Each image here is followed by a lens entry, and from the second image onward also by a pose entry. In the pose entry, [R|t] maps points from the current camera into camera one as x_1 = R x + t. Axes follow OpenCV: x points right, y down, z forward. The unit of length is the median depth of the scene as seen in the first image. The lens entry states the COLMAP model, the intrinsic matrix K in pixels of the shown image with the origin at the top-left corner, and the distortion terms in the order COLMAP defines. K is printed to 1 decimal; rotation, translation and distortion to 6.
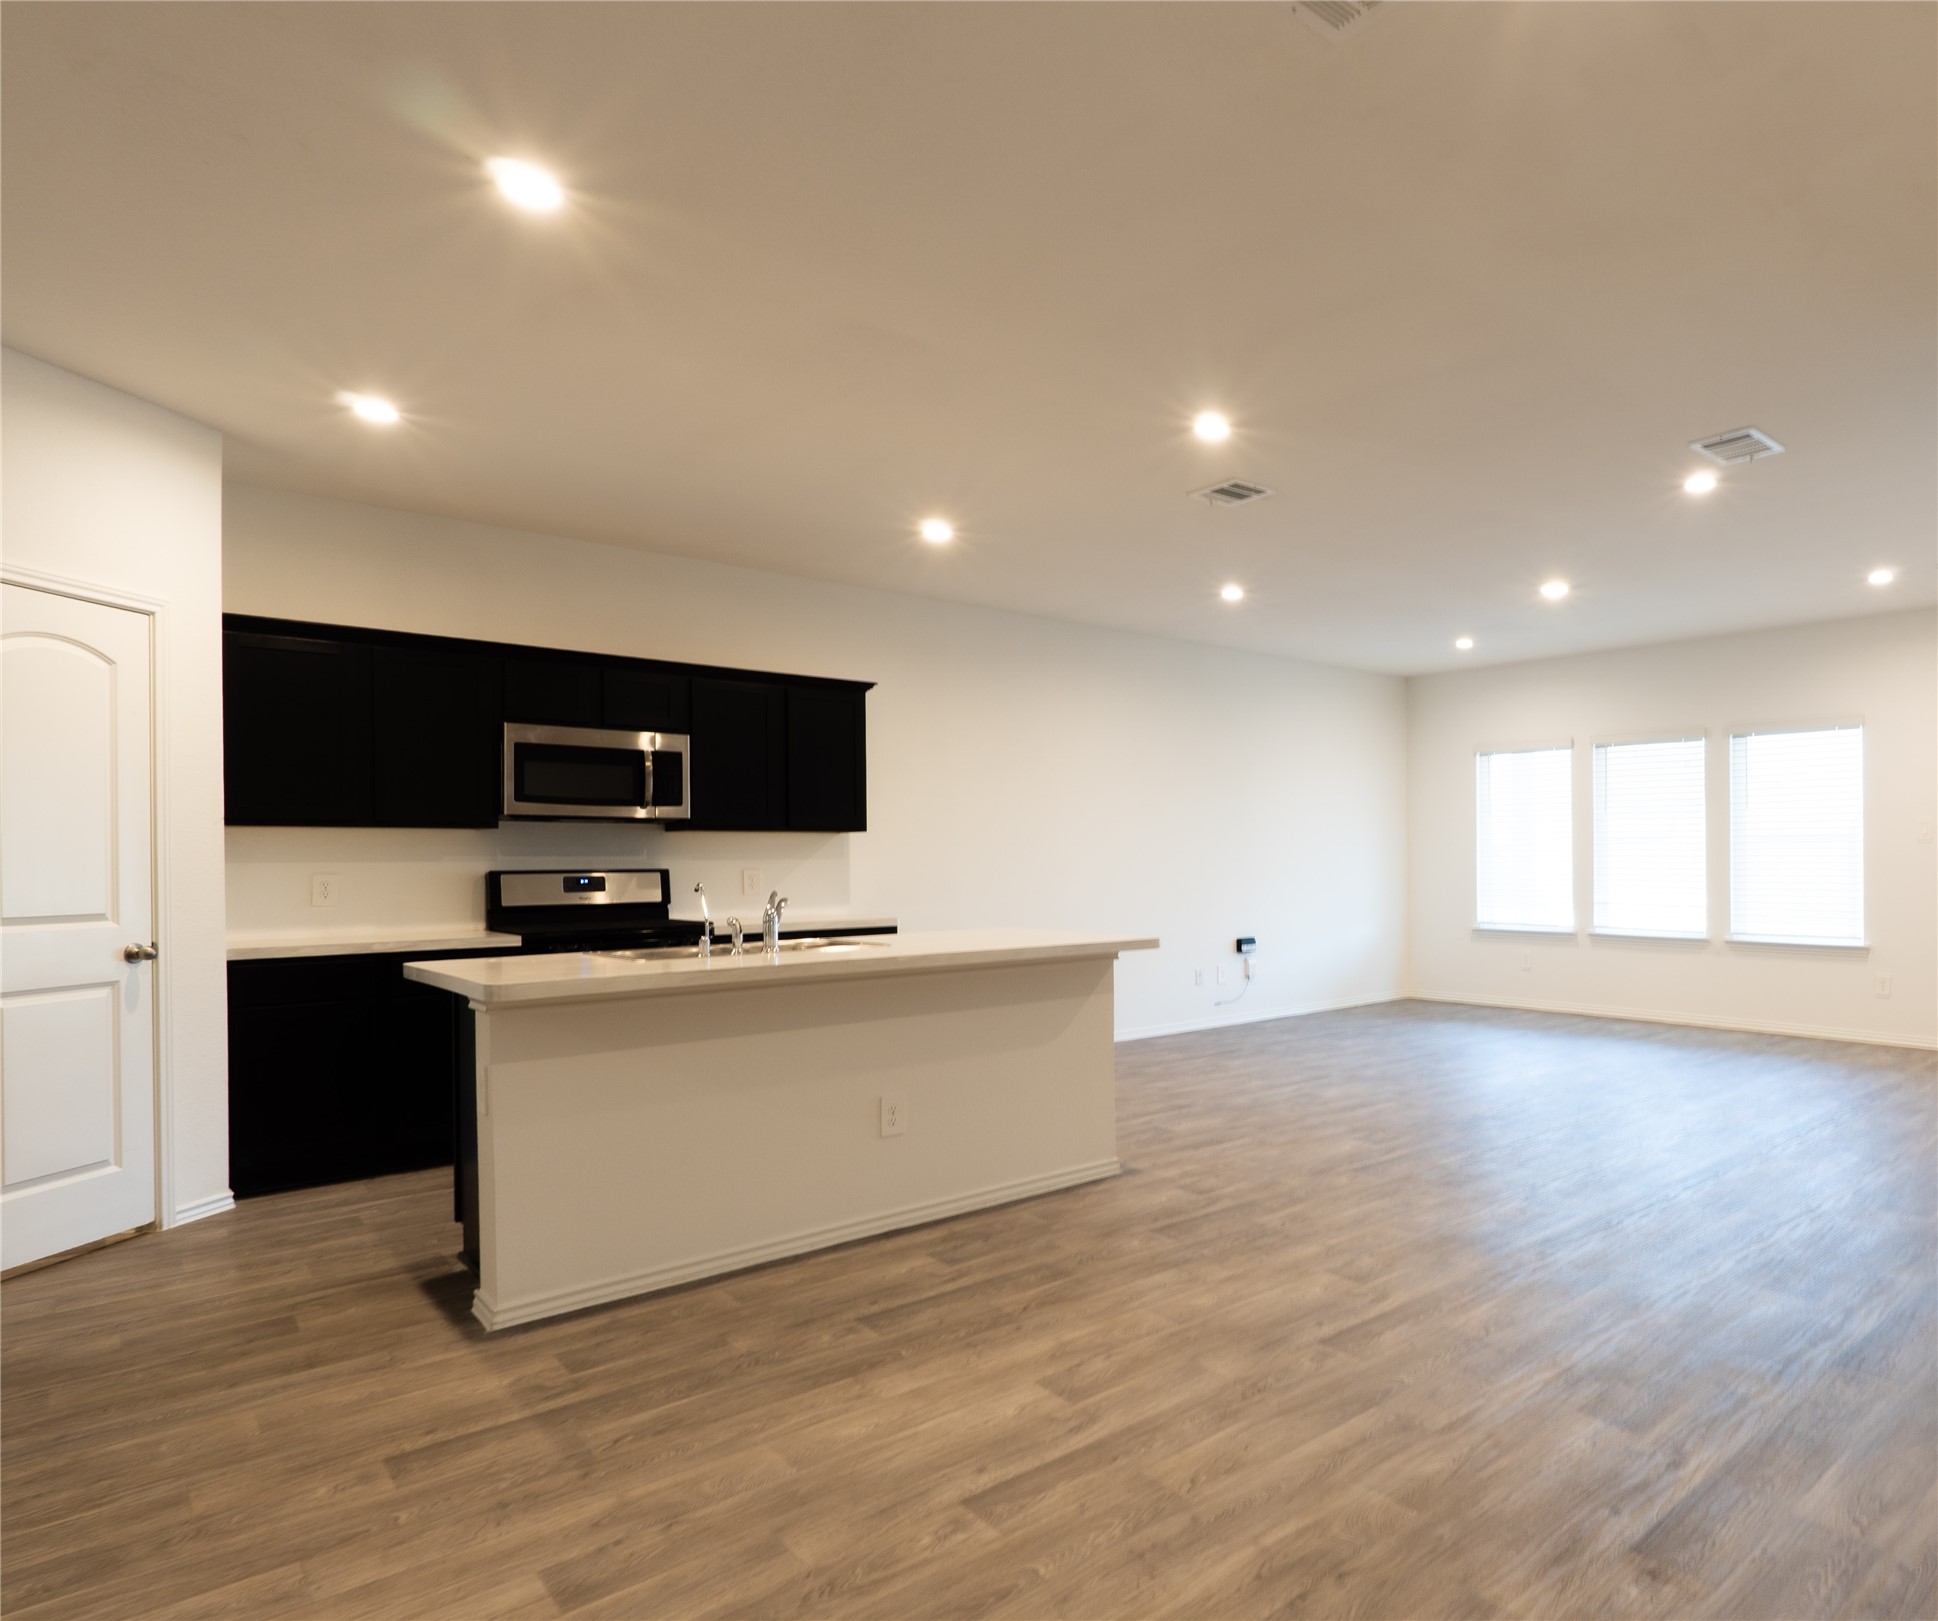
lens RADIAL K [[1173.8, 0, 1246.7], [0, 1173.8, 846.2], [0, 0, 1]] dist [-0.007909, 0.003931]
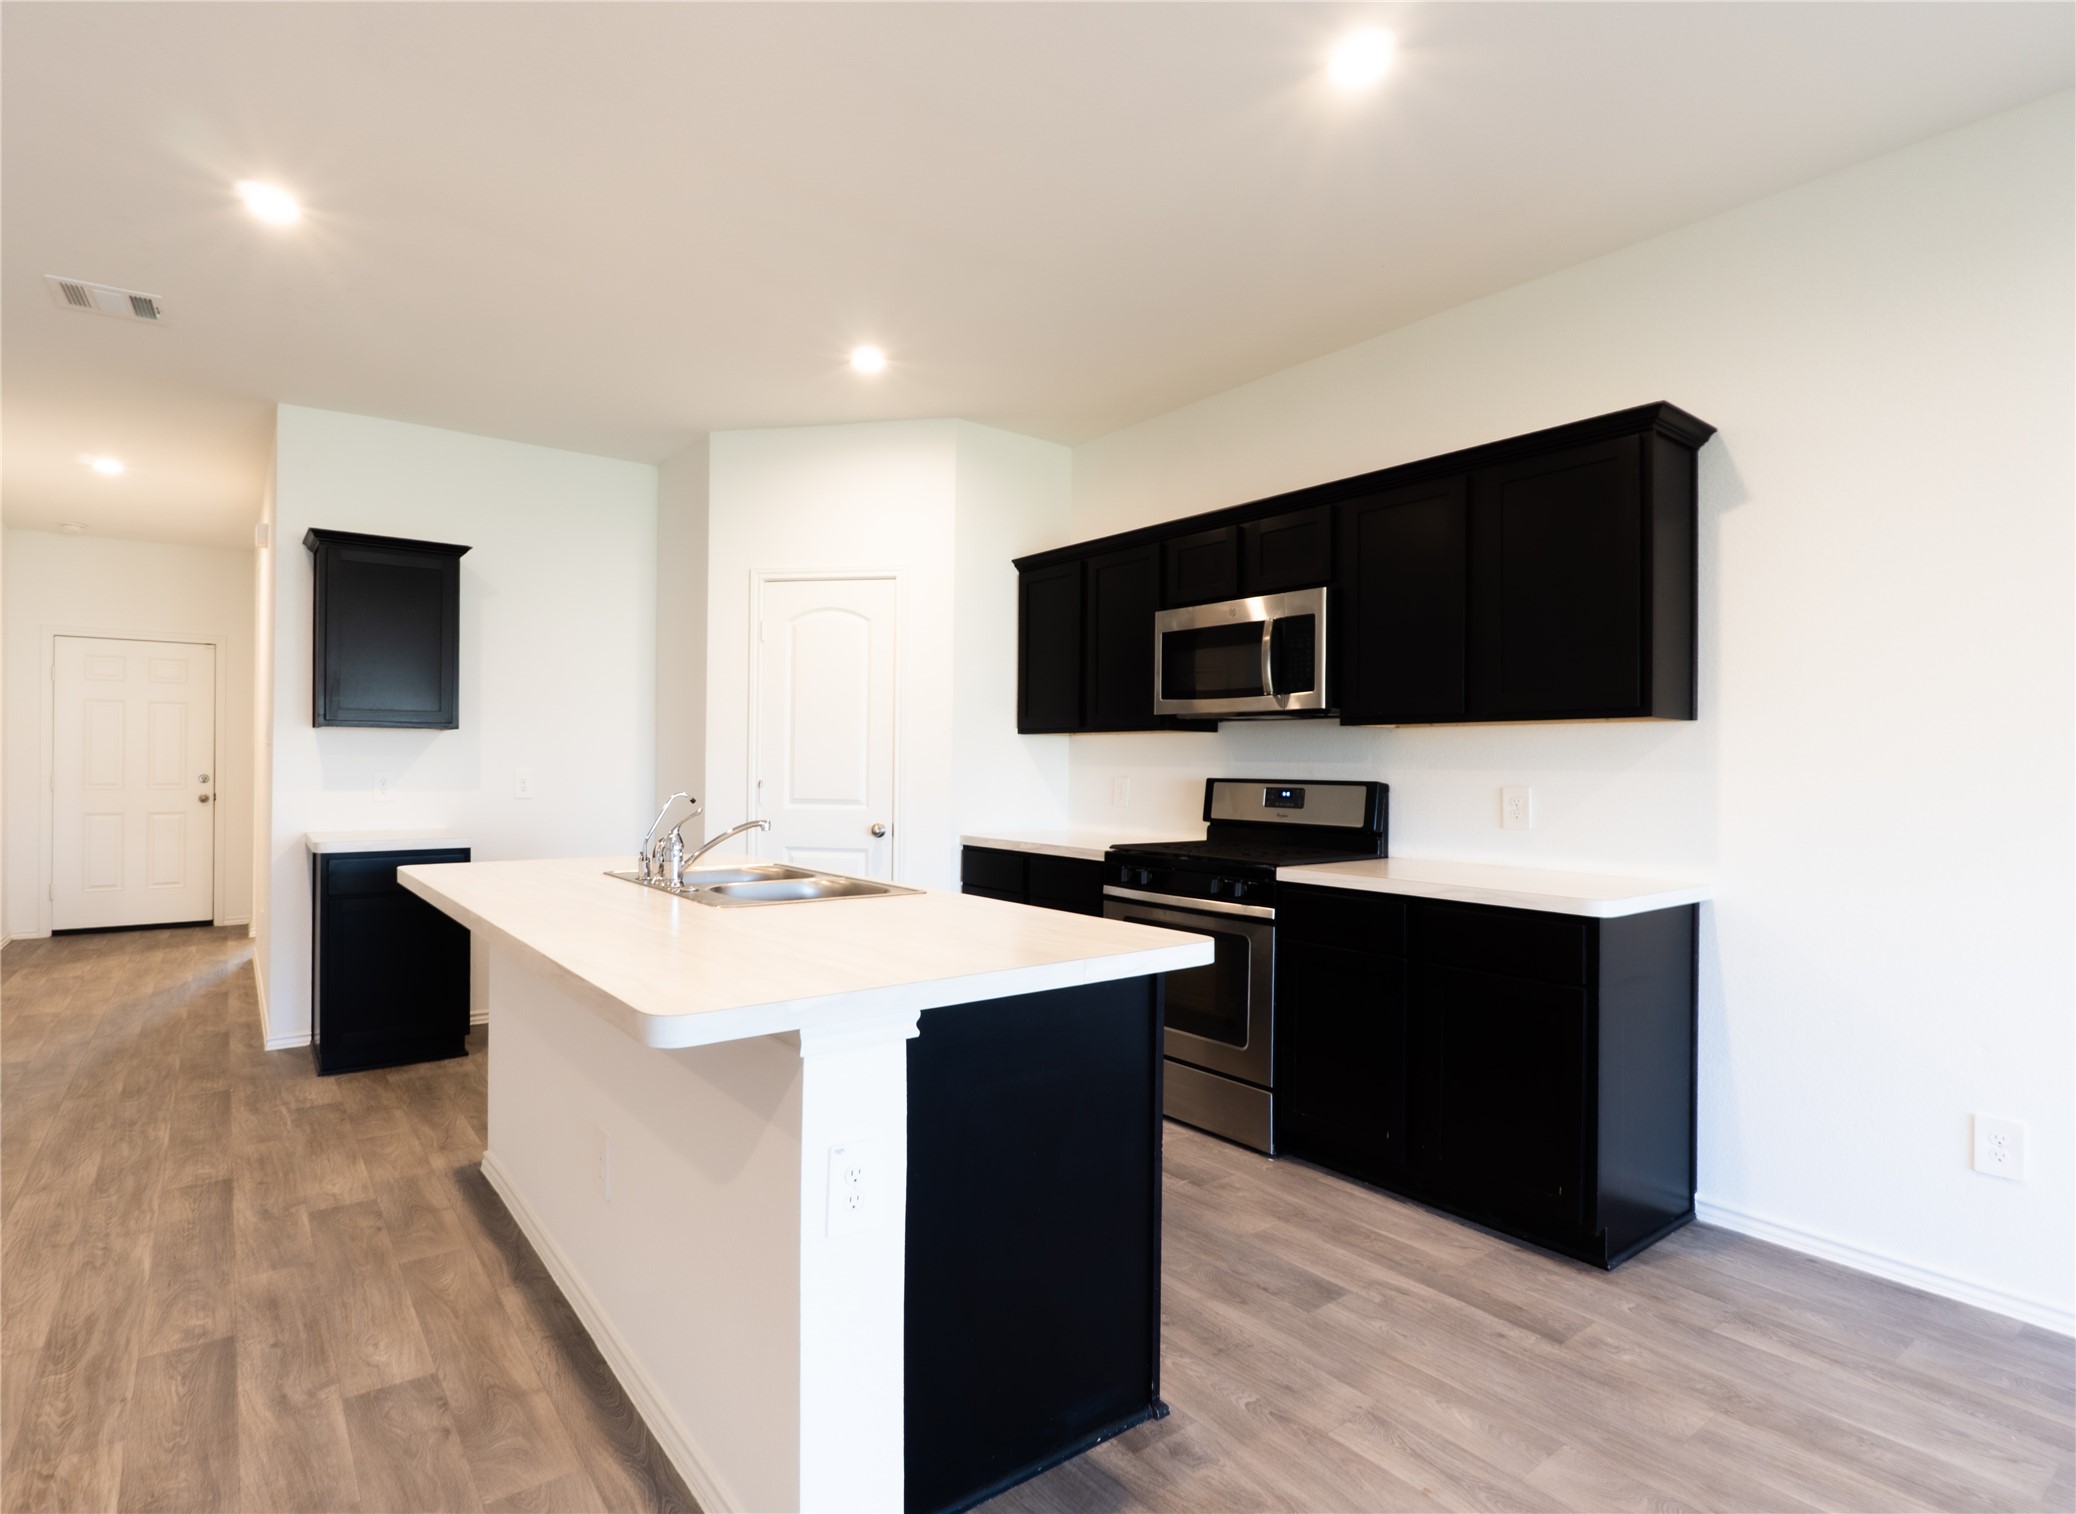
lens RADIAL K [[1034.3, 0, 951.2], [0, 1034.3, 761.8], [0, 0, 1]] dist [-0.005687, -0.000993]
pose [[-0.154384, 0.007432, -0.987983, 0.173521], [0.002767, 0.999971, 0.007090, 0.002843], [0.988007, -0.001639, -0.154400, 0.966631]]
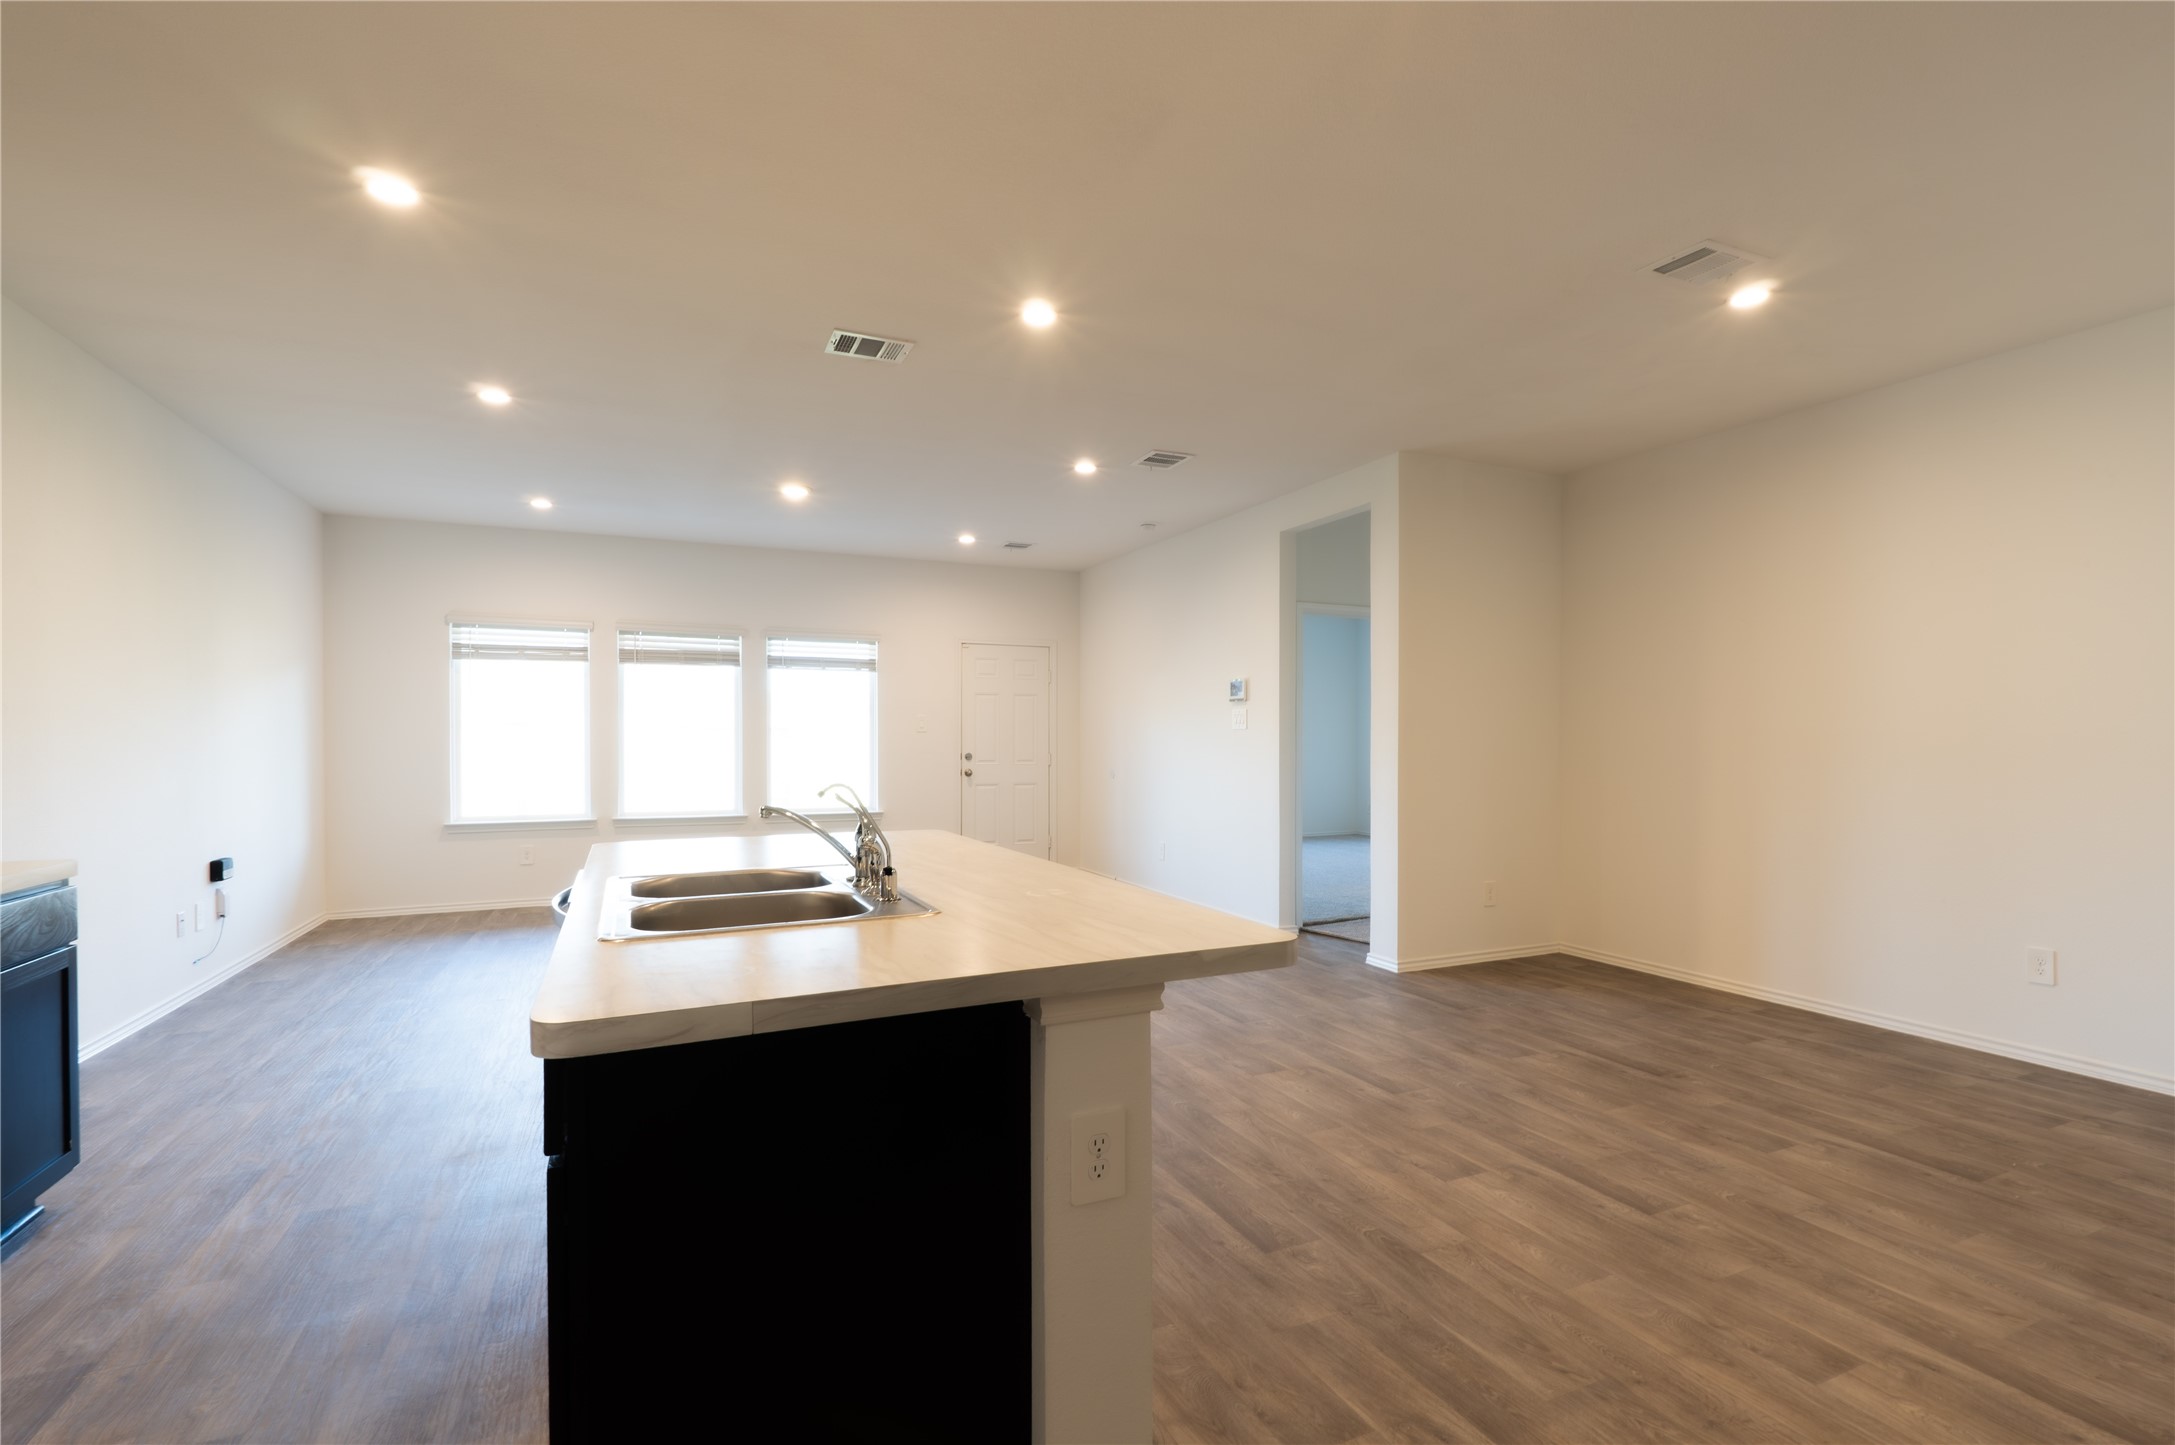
lens RADIAL K [[1053.6, 0, 1128.0], [0, 1053.6, 746.5], [0, 0, 1]] dist [-0.009309, 0.002349]
pose [[0.323473, -0.000708, 0.946237, -0.687930], [-0.011120, 0.999928, 0.004549, 0.006125], [-0.946172, -0.011994, 0.323442, 0.509210]]
